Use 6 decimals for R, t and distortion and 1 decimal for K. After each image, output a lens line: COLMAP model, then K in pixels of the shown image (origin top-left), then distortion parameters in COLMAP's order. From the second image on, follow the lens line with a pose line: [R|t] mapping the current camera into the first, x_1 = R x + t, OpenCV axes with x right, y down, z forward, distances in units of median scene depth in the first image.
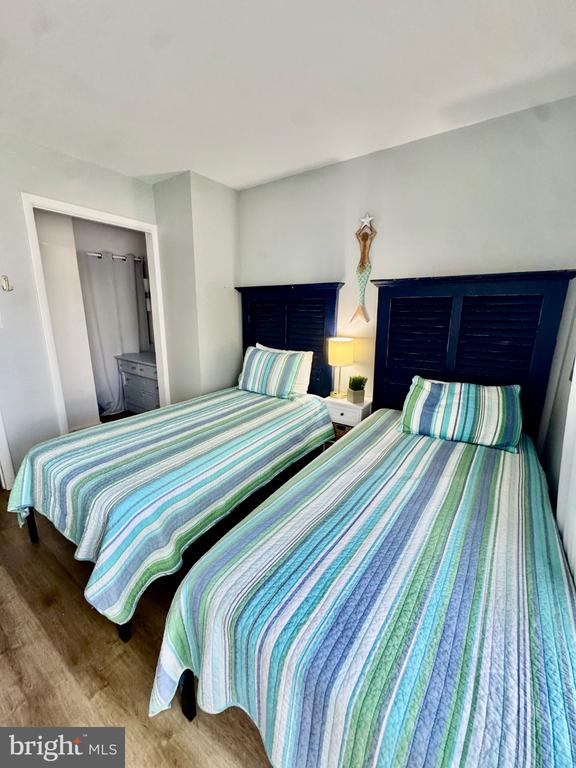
lens RADIAL K [[306.2, 0, 288.9], [0, 306.2, 382.4], [0, 0, 1]] dist [-0.003176, 0.000541]
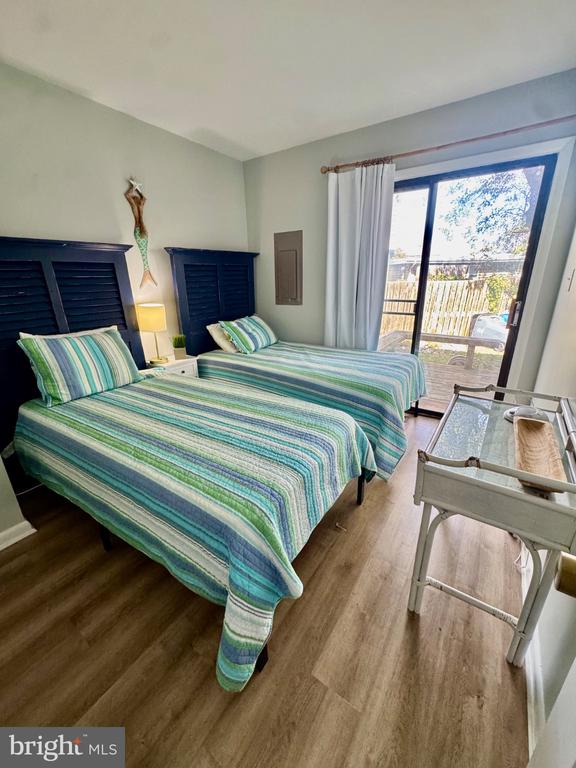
lens RADIAL K [[306.2, 0, 288.9], [0, 306.2, 382.4], [0, 0, 1]] dist [-0.003176, 0.000541]
pose [[-0.020896, -0.339195, 0.940484, -0.923409], [0.245848, 0.910062, 0.333685, -0.140986], [-0.969083, 0.238189, 0.064374, 0.588355]]
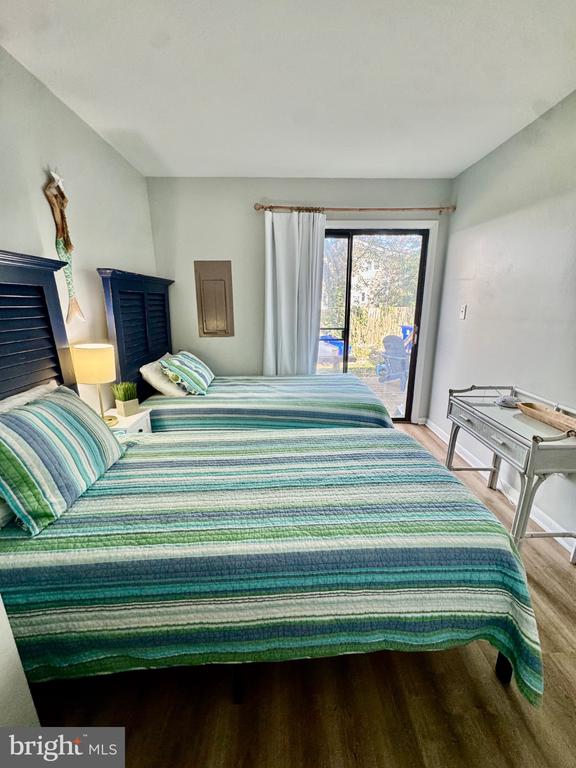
lens RADIAL K [[306.2, 0, 288.9], [0, 306.2, 382.4], [0, 0, 1]] dist [-0.003176, 0.000541]
pose [[-0.590771, -0.212303, 0.778407, -0.710180], [0.181420, 0.905102, 0.384547, -0.270444], [-0.786178, 0.368398, -0.496192, 1.087951]]
